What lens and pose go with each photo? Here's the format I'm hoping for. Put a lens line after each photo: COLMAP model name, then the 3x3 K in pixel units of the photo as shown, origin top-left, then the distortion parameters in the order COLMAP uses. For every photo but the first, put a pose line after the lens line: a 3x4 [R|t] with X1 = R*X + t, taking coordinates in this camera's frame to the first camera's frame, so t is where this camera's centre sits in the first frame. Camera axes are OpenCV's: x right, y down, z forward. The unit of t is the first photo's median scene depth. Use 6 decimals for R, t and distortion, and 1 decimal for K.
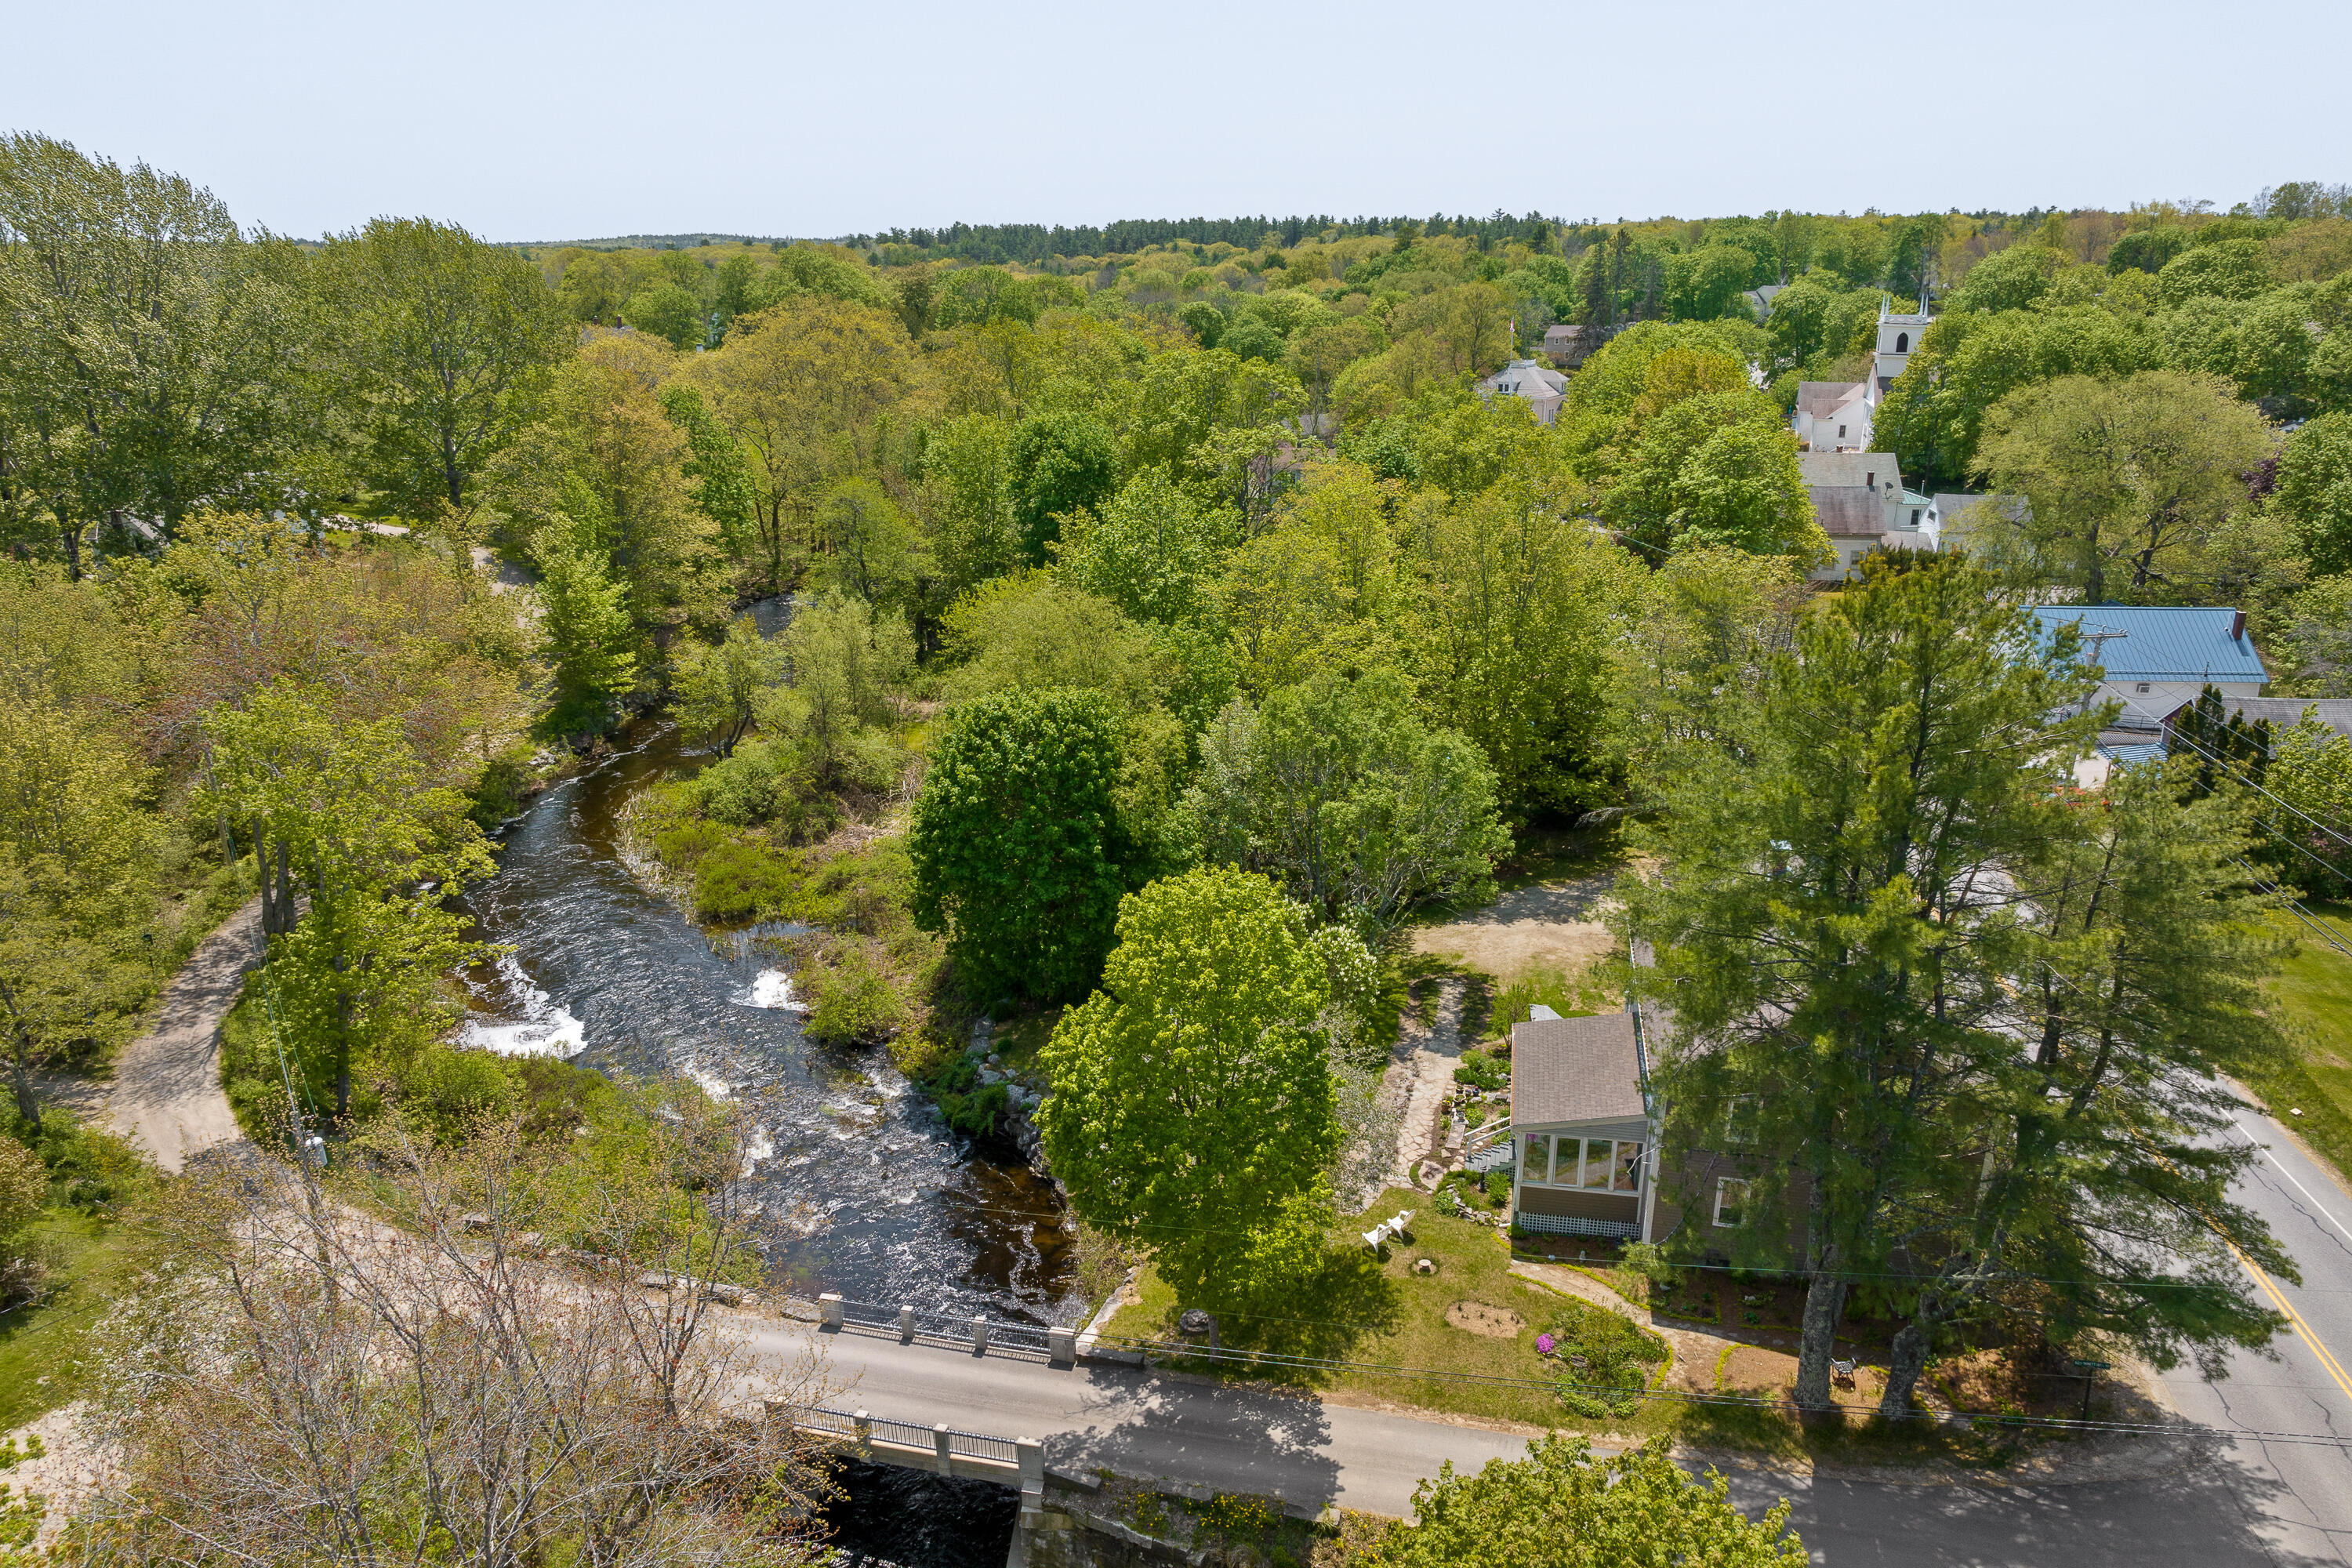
lens RADIAL K [[1632.0, 0, 1175.5], [0, 1632.0, 774.7], [0, 0, 1]] dist [-0.023680, 0.032420]
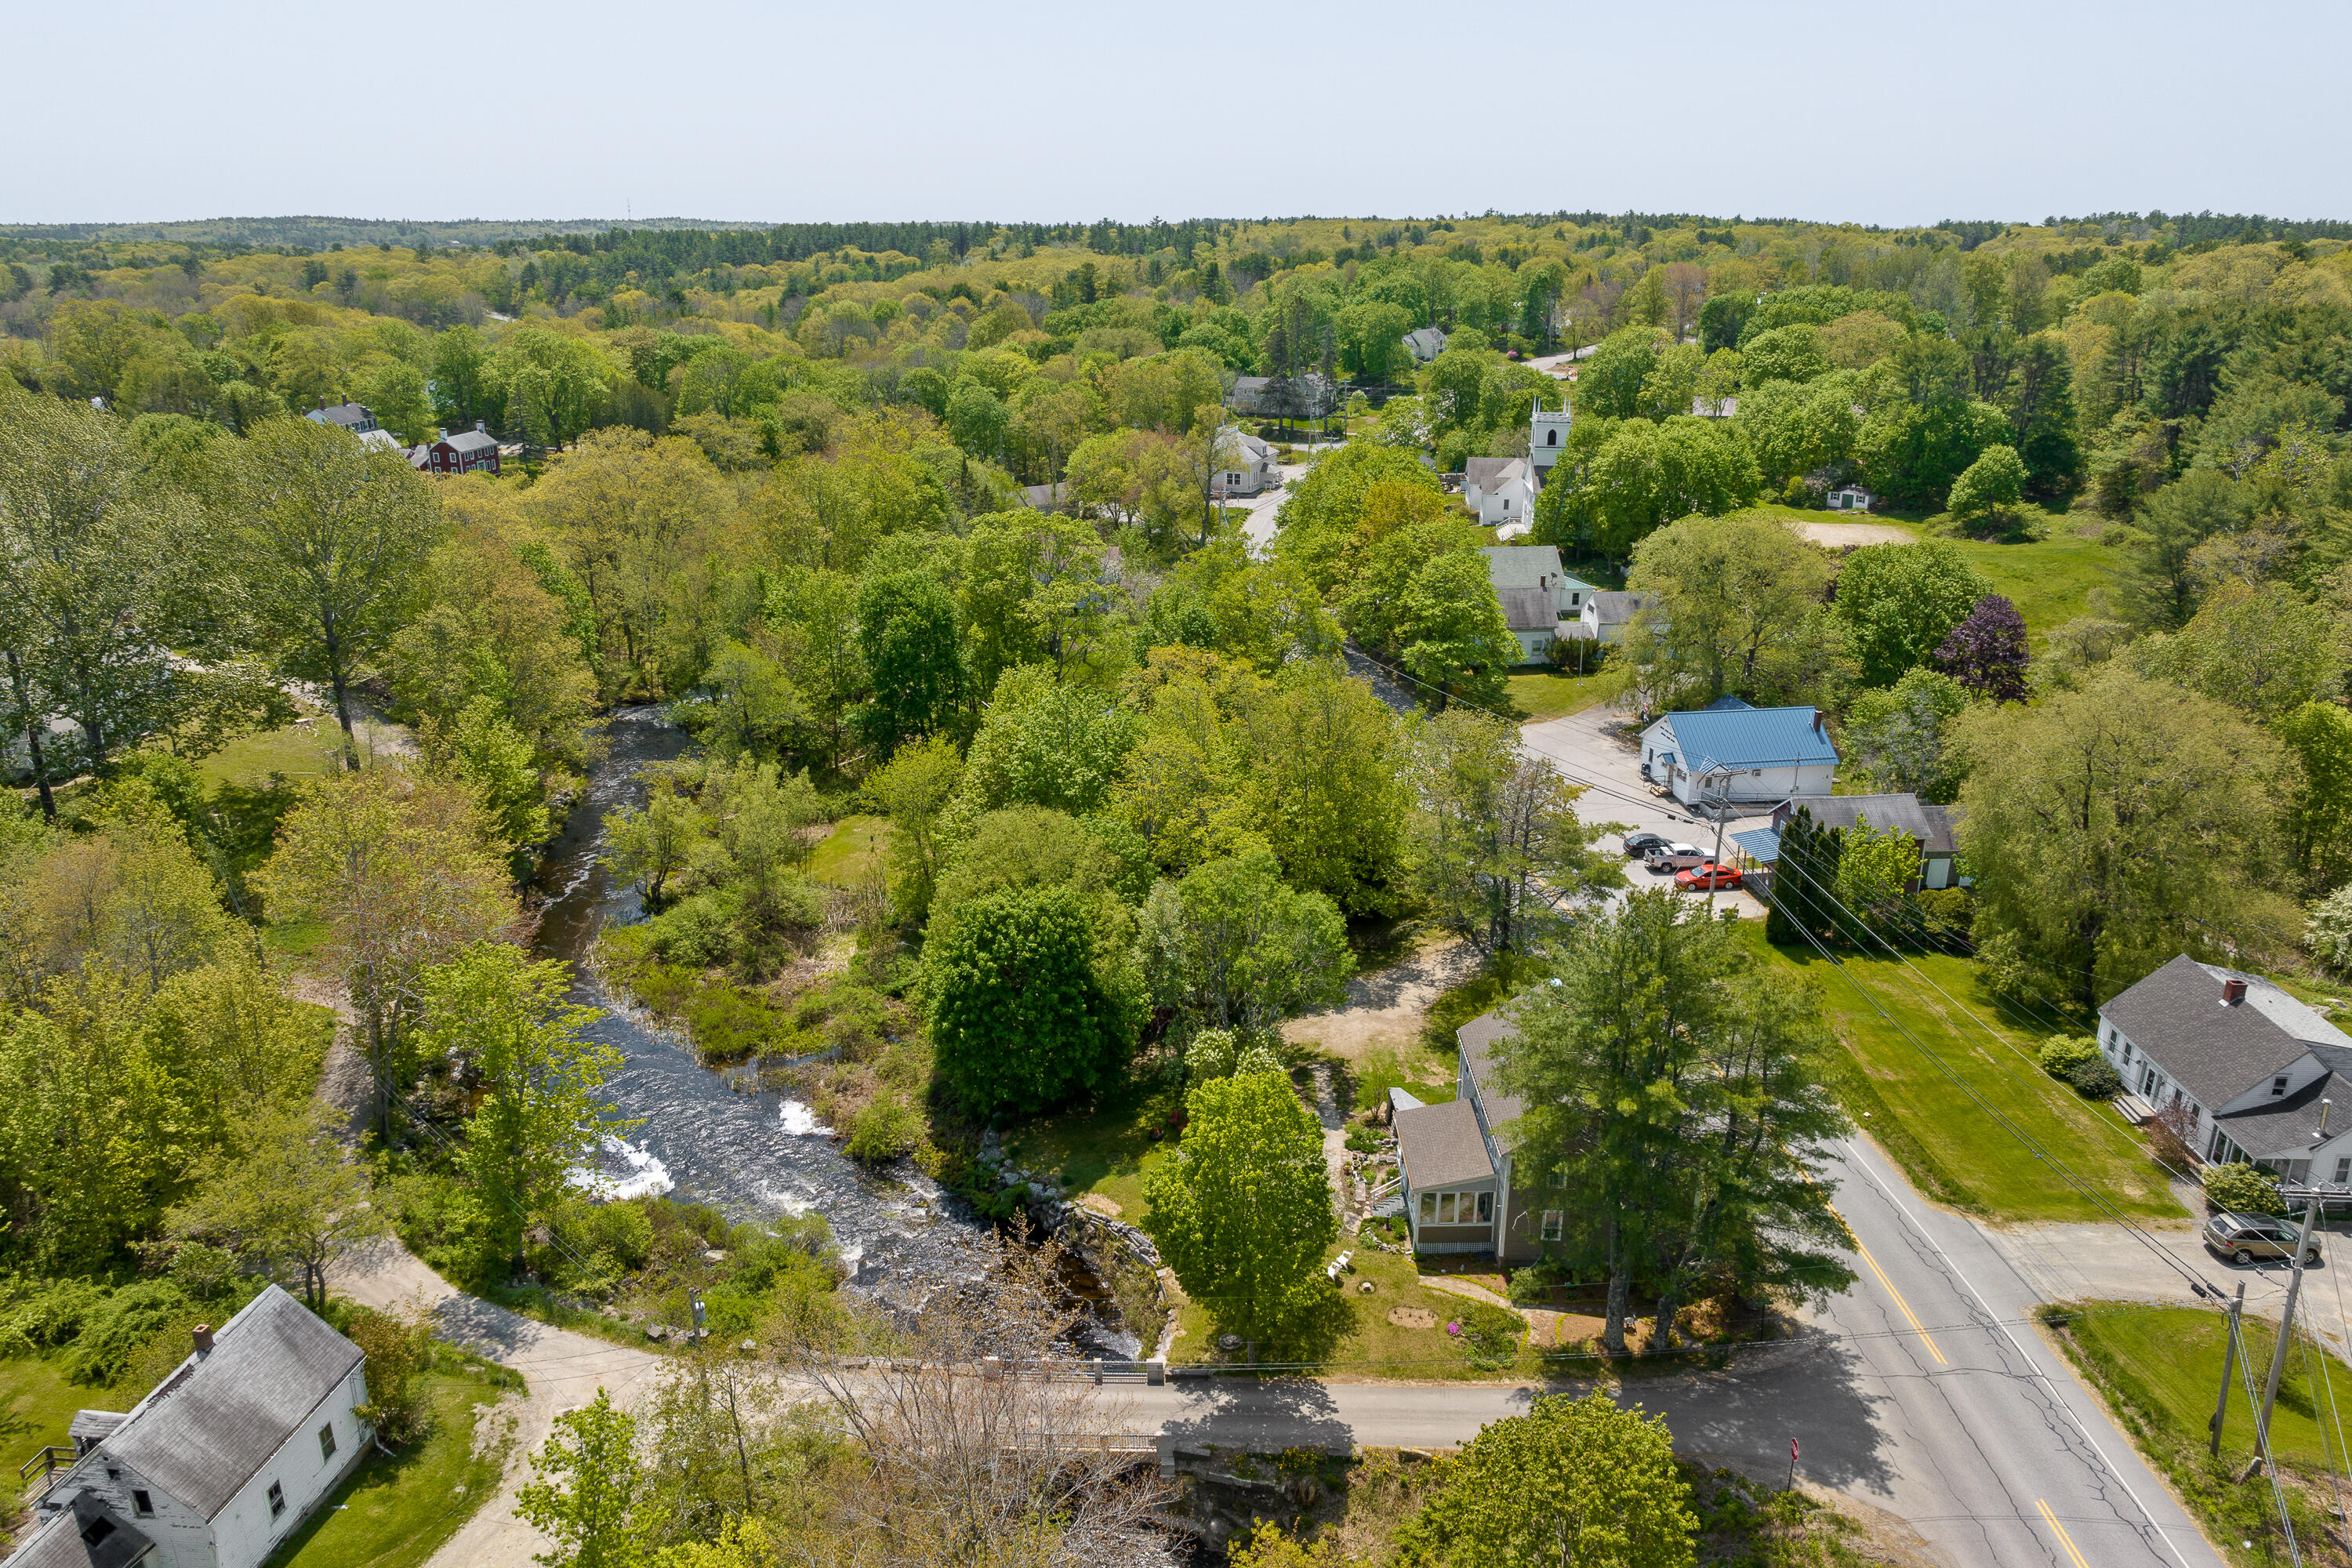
lens RADIAL K [[1622.9, 0, 1177.8], [0, 1622.9, 740.1], [0, 0, 1]] dist [0.007462, -0.036558]
pose [[0.978805, -0.058967, 0.196123, -0.224238], [0.060375, 0.998175, -0.001202, -0.172548], [-0.195694, 0.013017, 0.980579, -0.371313]]
